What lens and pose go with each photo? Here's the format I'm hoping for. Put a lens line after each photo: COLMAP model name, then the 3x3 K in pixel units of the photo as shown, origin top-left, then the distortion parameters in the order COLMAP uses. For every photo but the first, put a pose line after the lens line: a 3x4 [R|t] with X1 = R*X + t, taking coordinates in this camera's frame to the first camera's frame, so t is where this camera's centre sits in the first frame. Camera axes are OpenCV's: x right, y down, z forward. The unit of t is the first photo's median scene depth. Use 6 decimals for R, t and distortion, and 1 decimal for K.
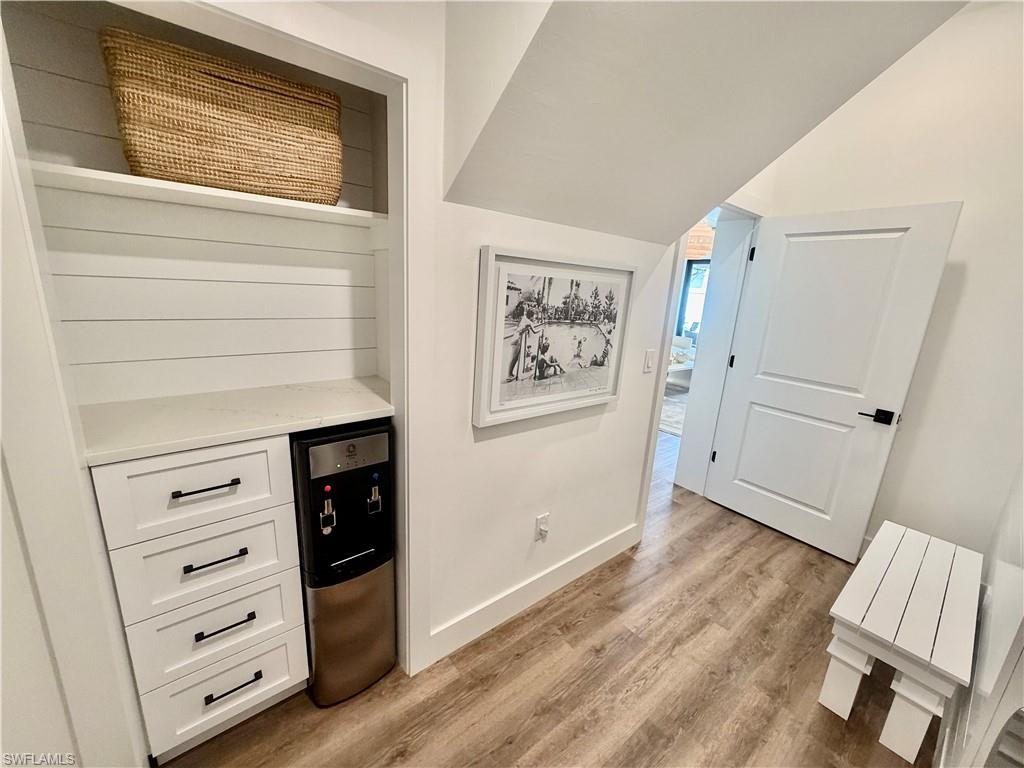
lens RADIAL K [[408.2, 0, 510.1], [0, 408.2, 384.6], [0, 0, 1]] dist [-0.000416, -0.000314]
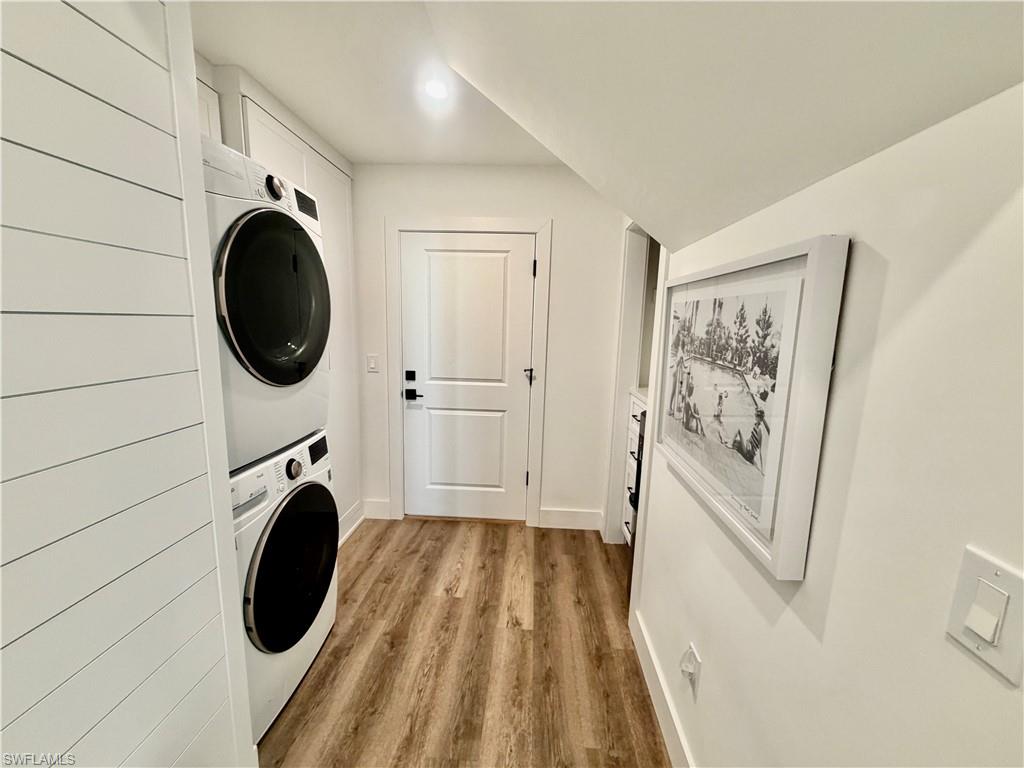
lens RADIAL K [[408.2, 0, 510.1], [0, 408.2, 384.6], [0, 0, 1]] dist [-0.000416, -0.000314]
pose [[-0.671331, 0.037778, -0.740194, 0.860340], [-0.238981, 0.934325, 0.264434, -0.213824], [0.701571, 0.354415, -0.618213, 1.187953]]
